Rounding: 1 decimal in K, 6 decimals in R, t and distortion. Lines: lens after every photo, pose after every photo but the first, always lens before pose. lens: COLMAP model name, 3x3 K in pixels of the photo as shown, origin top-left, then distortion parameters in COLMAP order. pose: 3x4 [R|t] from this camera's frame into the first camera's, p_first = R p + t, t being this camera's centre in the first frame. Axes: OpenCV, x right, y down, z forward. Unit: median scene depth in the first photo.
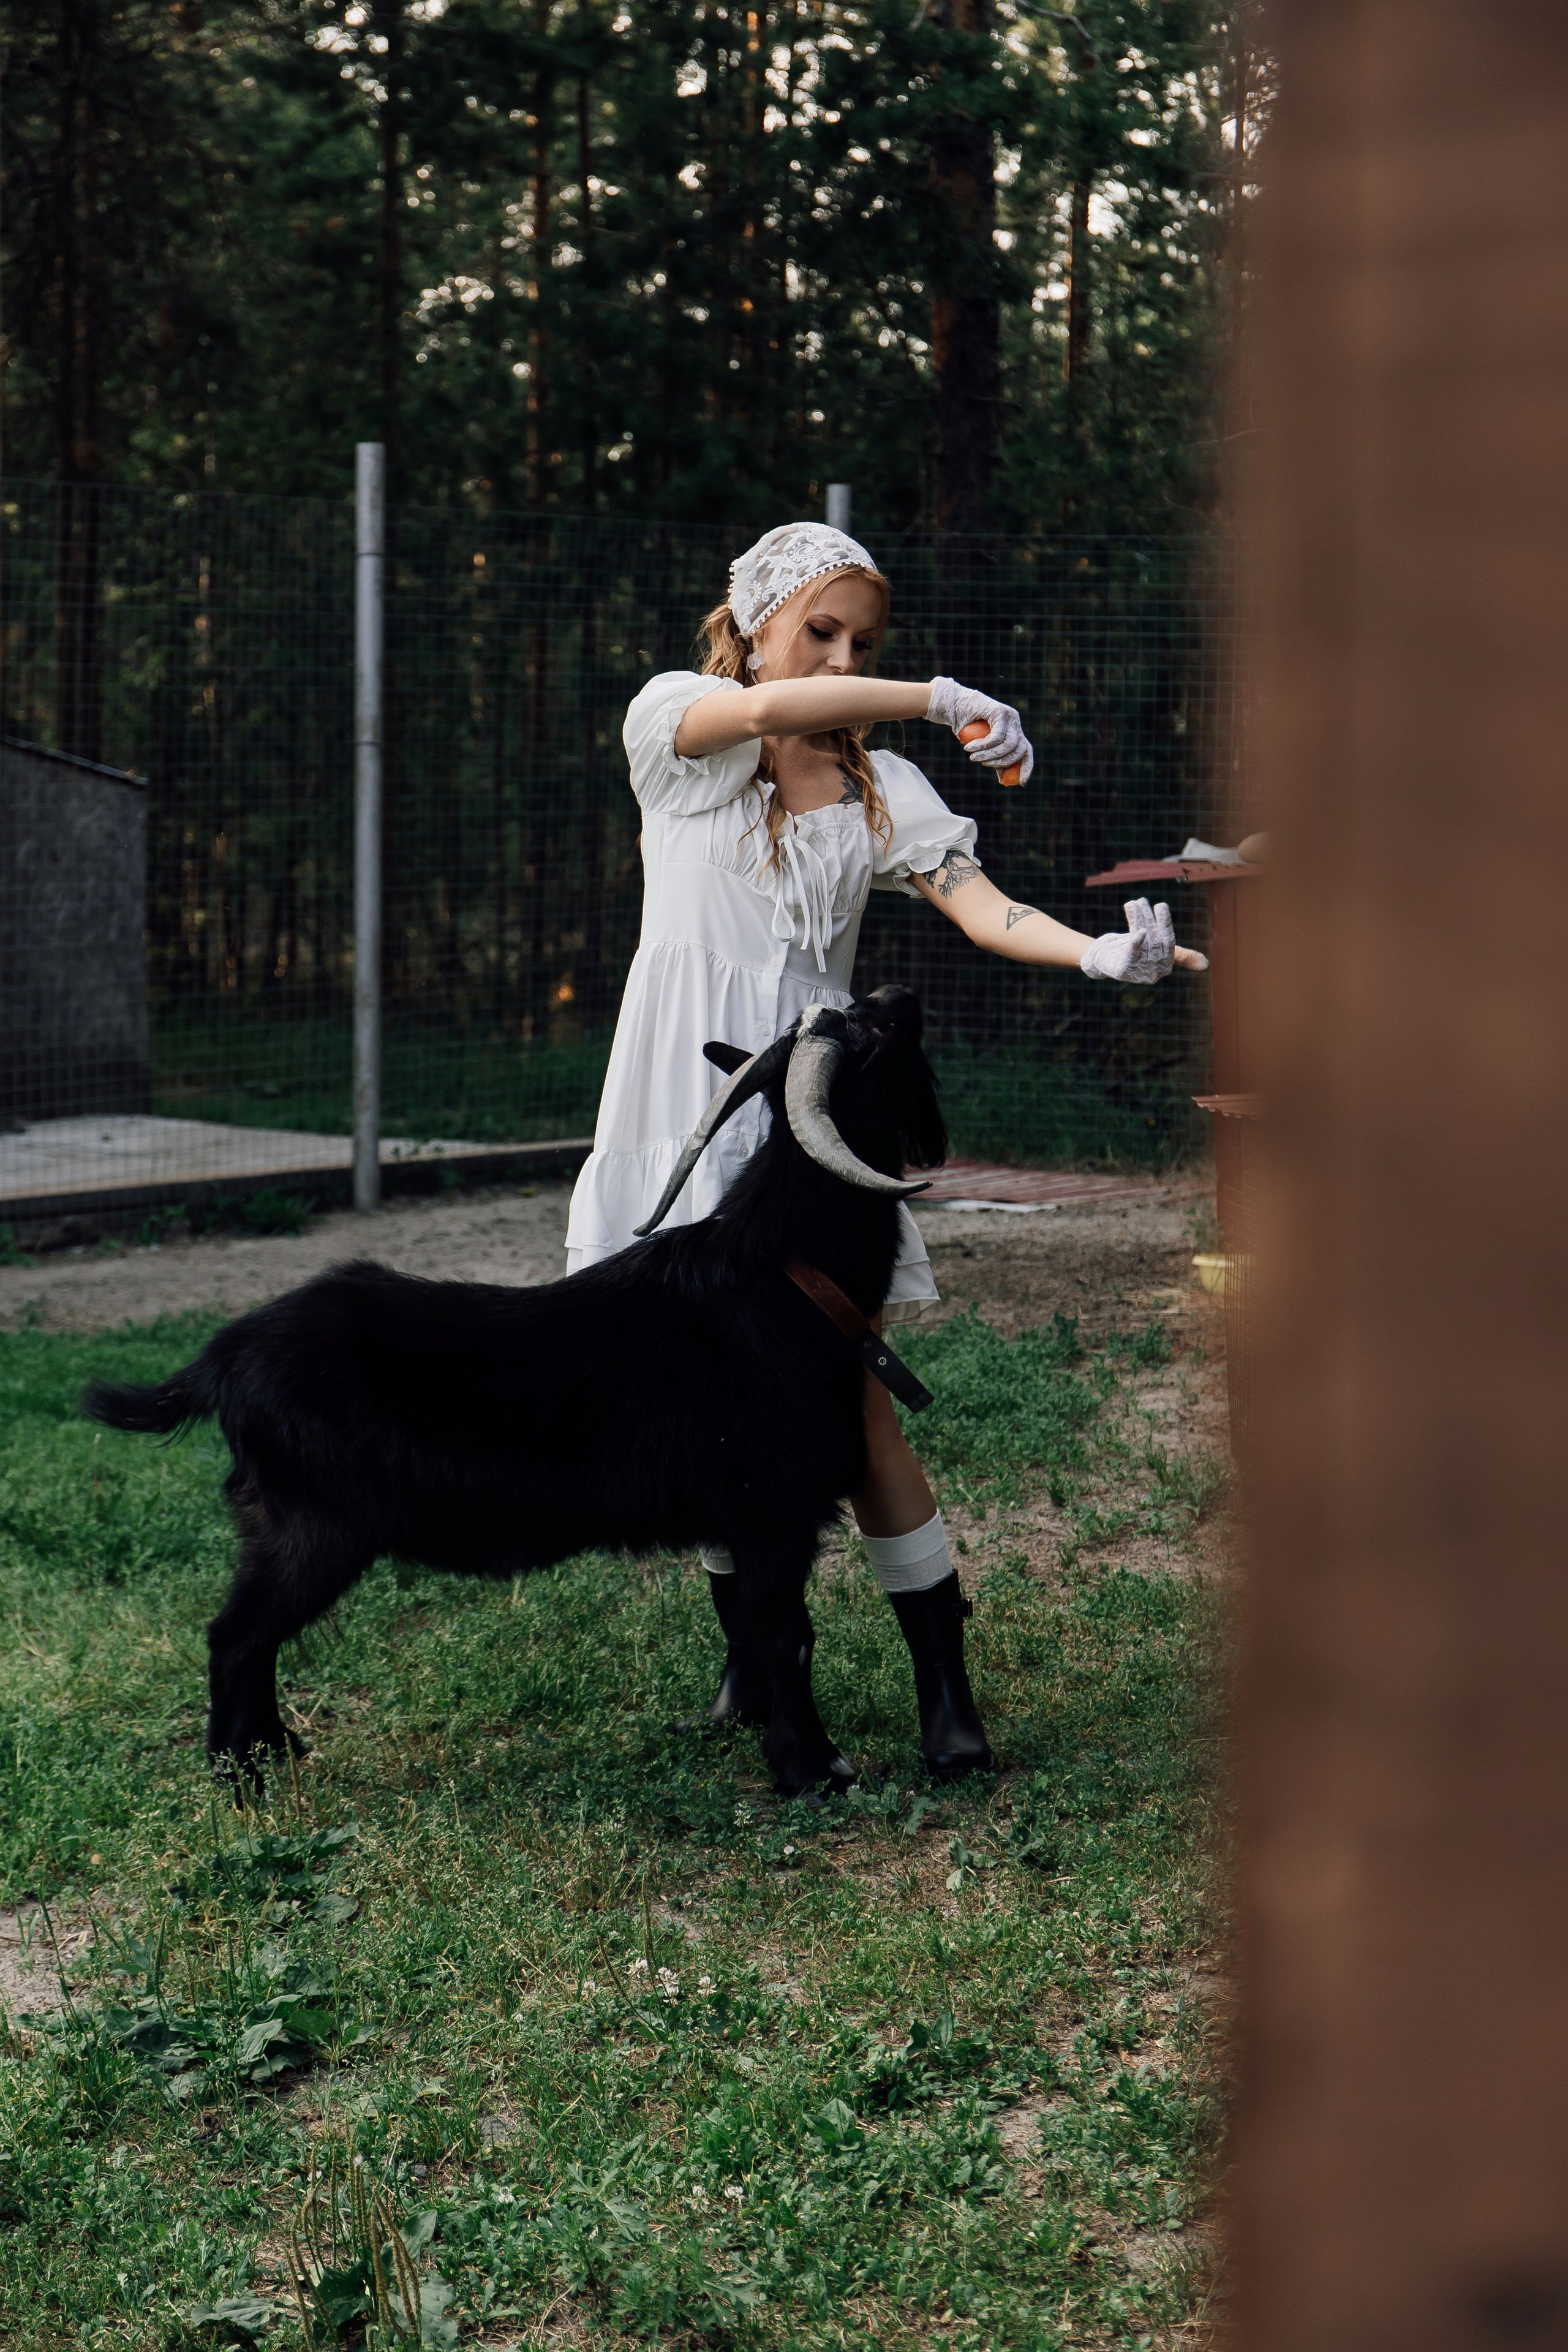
lens RADIAL K [[4118.1, 0, 778.0], [0, 4118.1, 1131.0], [0, 0, 1]] dist [-0.046136, -0.260107]
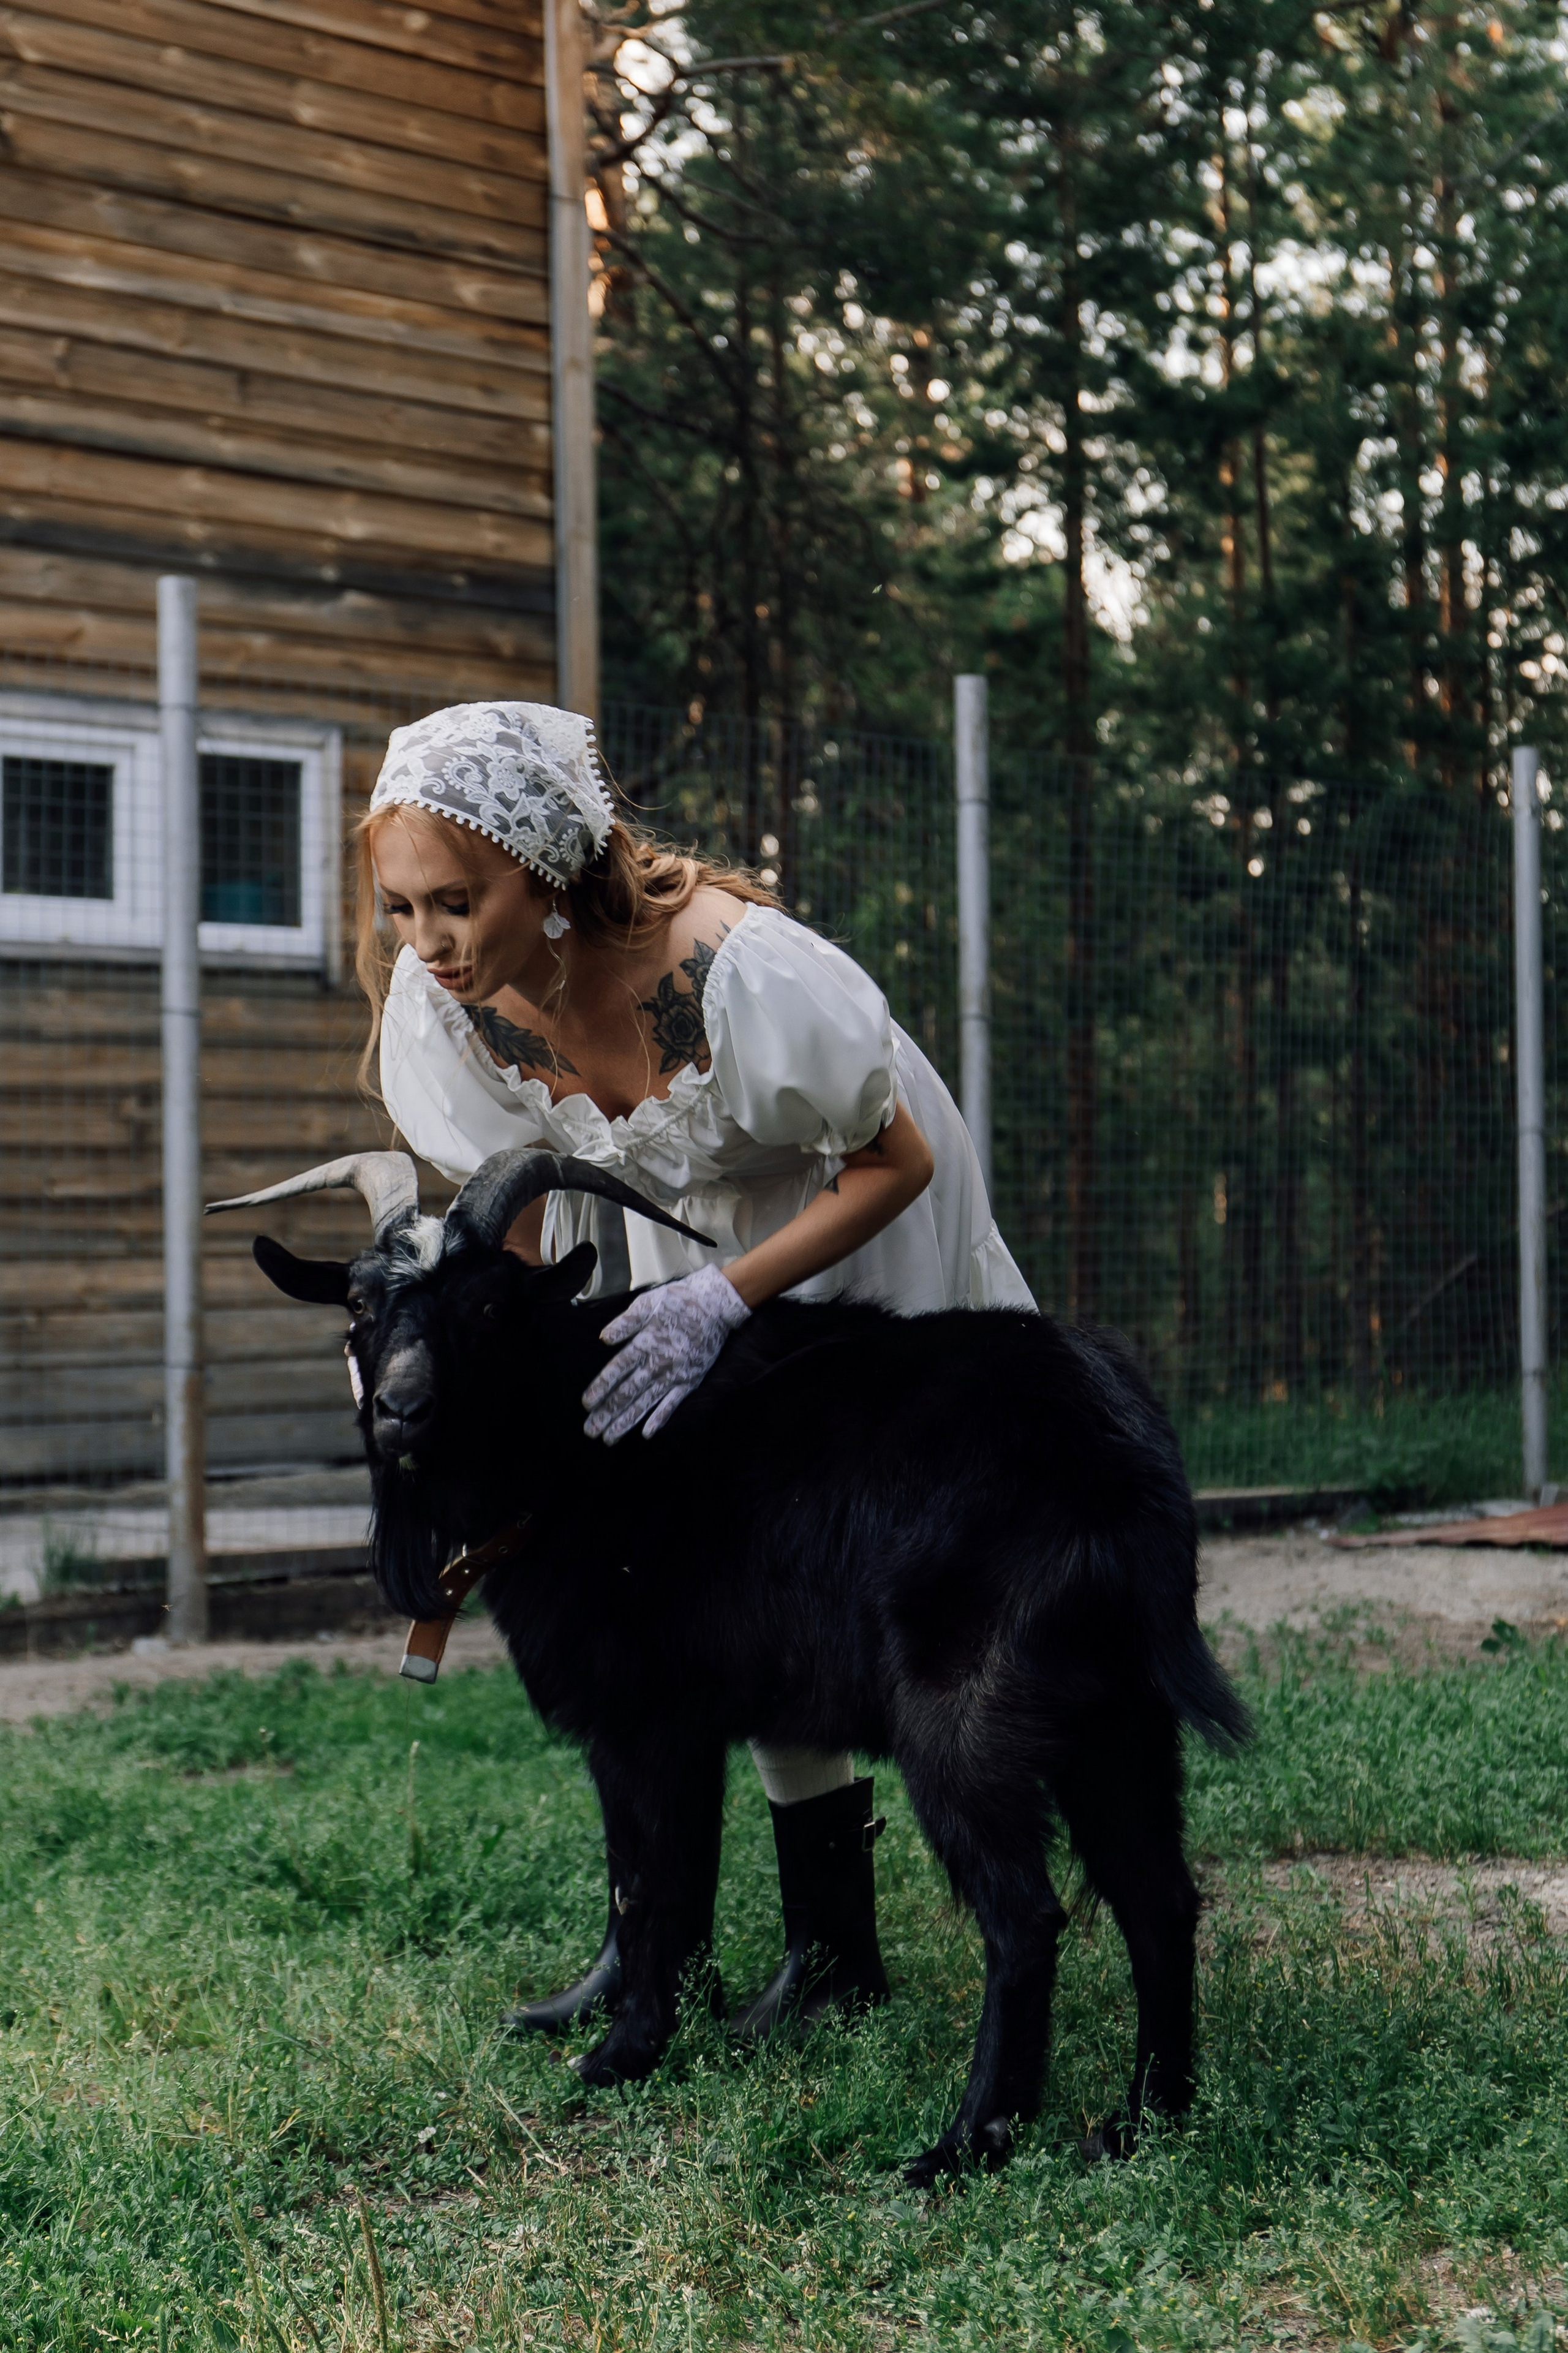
lens RADIAL K [[3632.7, 0, 784.0], [0, 3632.7, 1176.5], [0, 0, 1]] dist [-0.051435, -0.016390]
pose [[0.978970, -0.031325, -0.201587, 0.031131], [0.005835, 0.992036, -0.125820, 0.076286], [0.203923, 0.121997, 0.971356, 0.545351]]
